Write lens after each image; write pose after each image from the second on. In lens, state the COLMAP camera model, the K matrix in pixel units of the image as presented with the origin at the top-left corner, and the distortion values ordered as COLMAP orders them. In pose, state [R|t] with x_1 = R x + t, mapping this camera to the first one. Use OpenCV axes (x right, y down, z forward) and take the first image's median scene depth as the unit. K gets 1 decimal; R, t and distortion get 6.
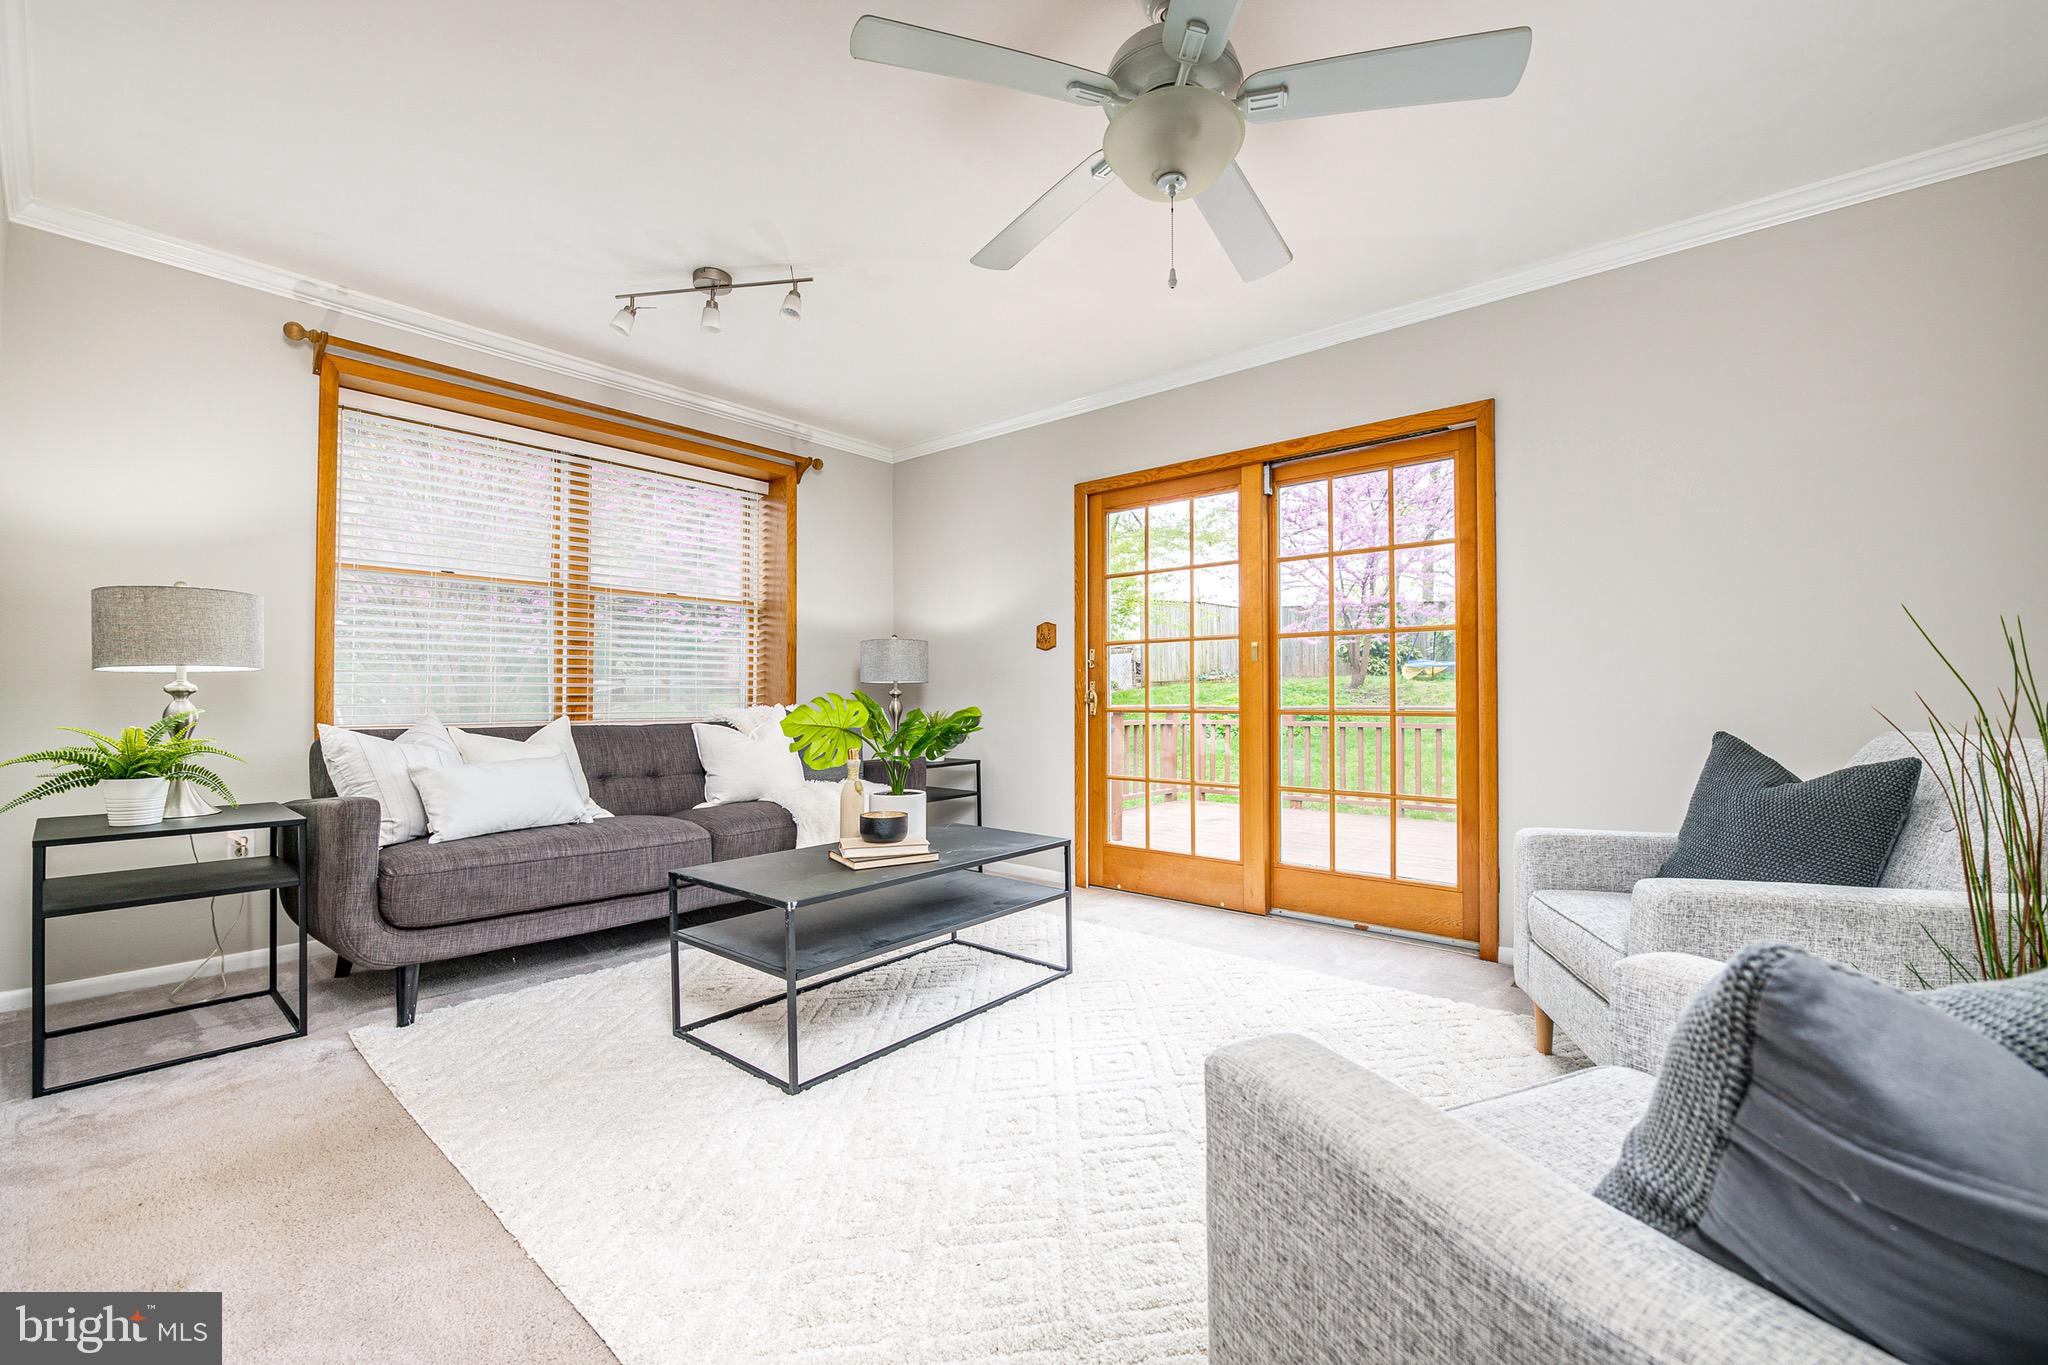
lens RADIAL K [[826.2, 0, 1011.4], [0, 826.2, 680.6], [0, 0, 1]] dist [-0.011505, -0.002124]
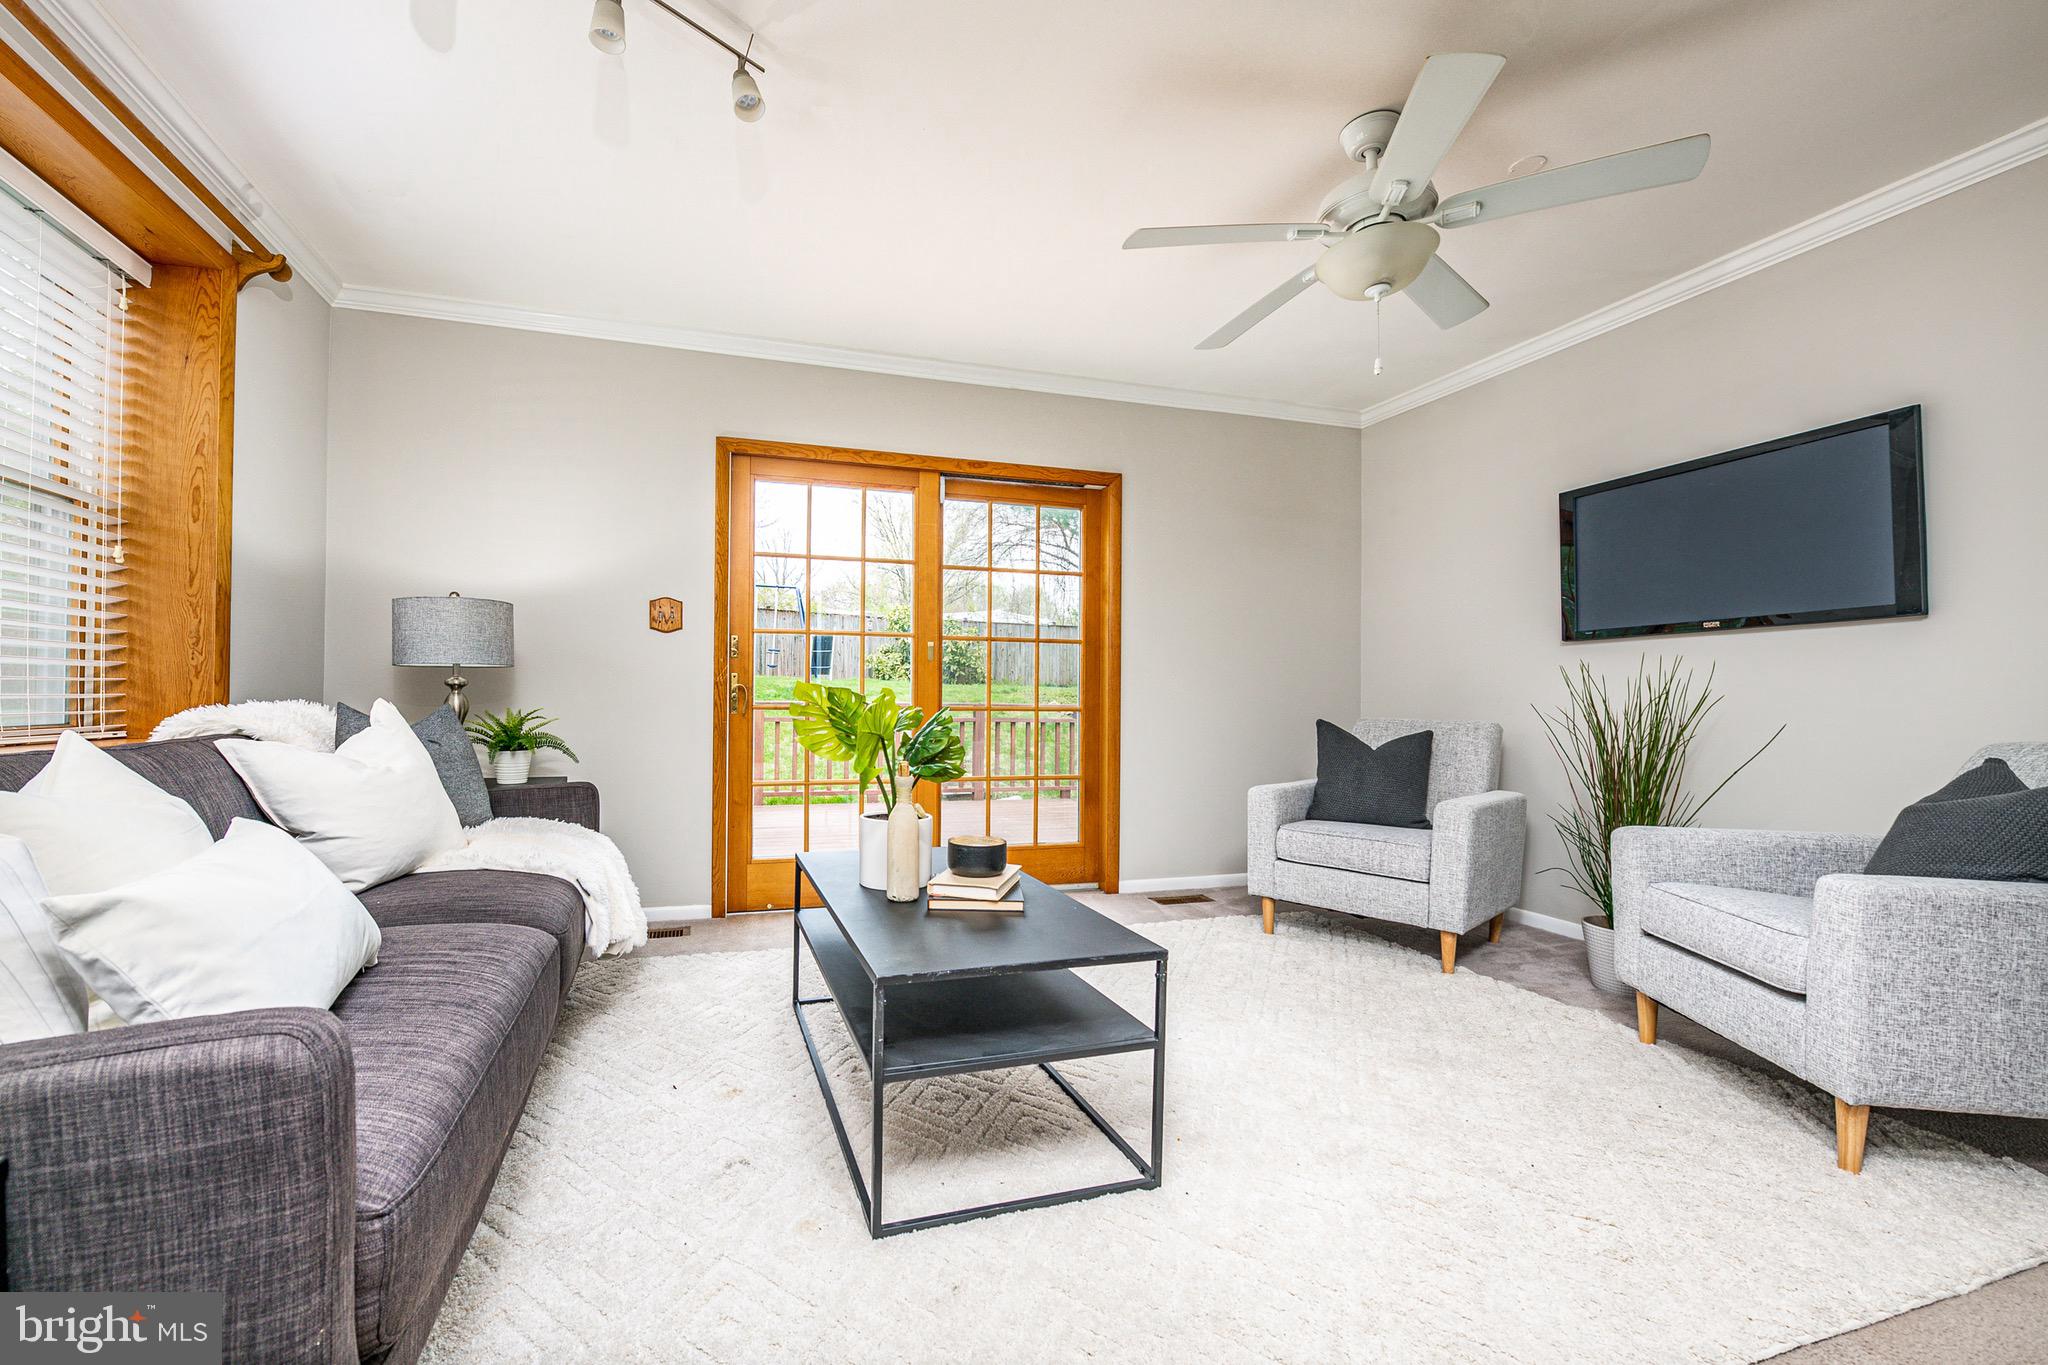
lens RADIAL K [[826.2, 0, 976.2], [0, 826.2, 700.7], [0, 0, 1]] dist [-0.011505, -0.002124]
pose [[0.567024, 0.007367, 0.823668, -0.511408], [-0.032226, 0.999393, 0.013246, 0.010629], [-0.823071, -0.034054, 0.566917, 0.338590]]
